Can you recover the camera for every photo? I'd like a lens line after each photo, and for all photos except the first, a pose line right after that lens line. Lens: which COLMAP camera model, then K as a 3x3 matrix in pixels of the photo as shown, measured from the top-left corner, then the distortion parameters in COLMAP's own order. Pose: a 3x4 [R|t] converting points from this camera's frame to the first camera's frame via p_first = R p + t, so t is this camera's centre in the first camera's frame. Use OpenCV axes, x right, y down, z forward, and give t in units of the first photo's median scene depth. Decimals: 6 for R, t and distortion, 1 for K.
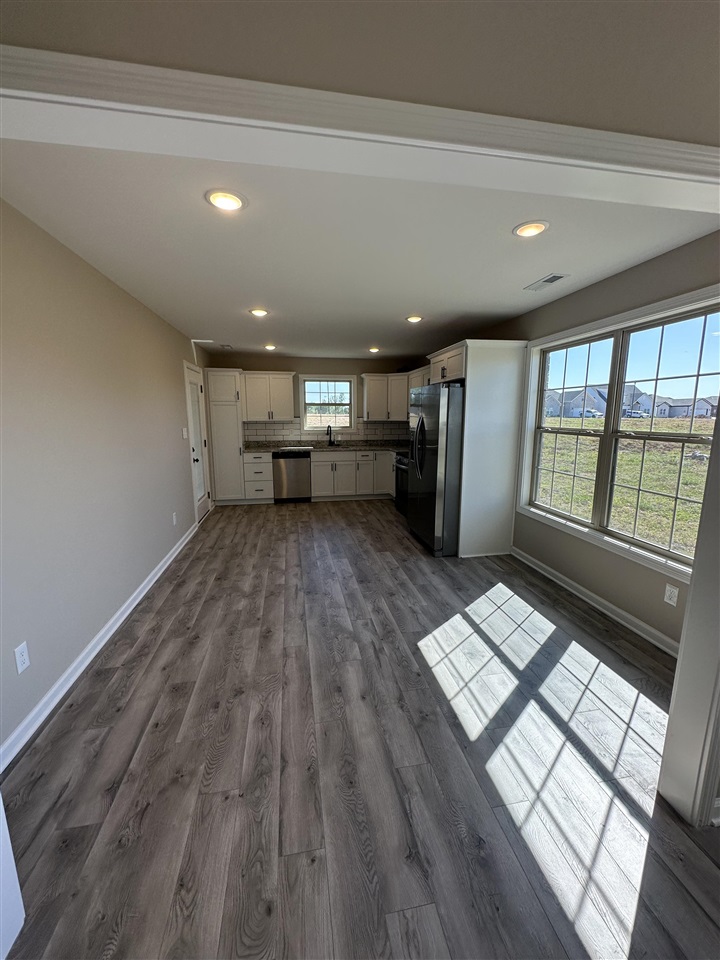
lens RADIAL K [[385.7, 0, 357.1], [0, 385.7, 478.5], [0, 0, 1]] dist [0.000300, -0.000049]
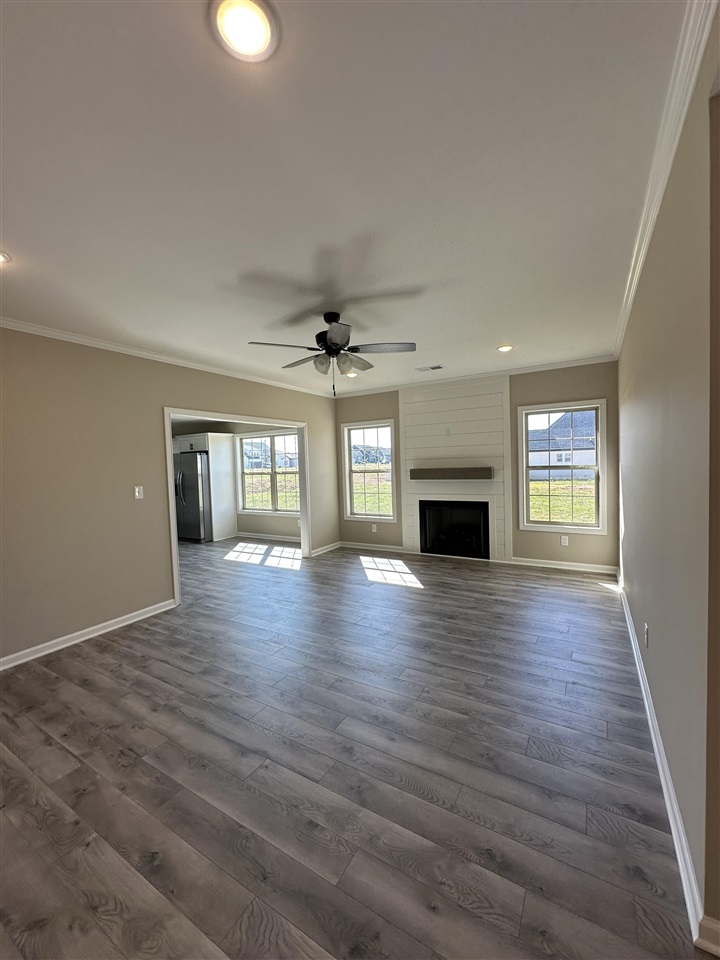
lens RADIAL K [[385.7, 0, 357.1], [0, 385.7, 478.5], [0, 0, 1]] dist [0.000300, -0.000049]
pose [[0.663618, -0.053943, 0.746125, -0.714061], [0.152197, 0.986272, -0.064063, 0.134103], [-0.732426, 0.156071, 0.662717, -0.889046]]
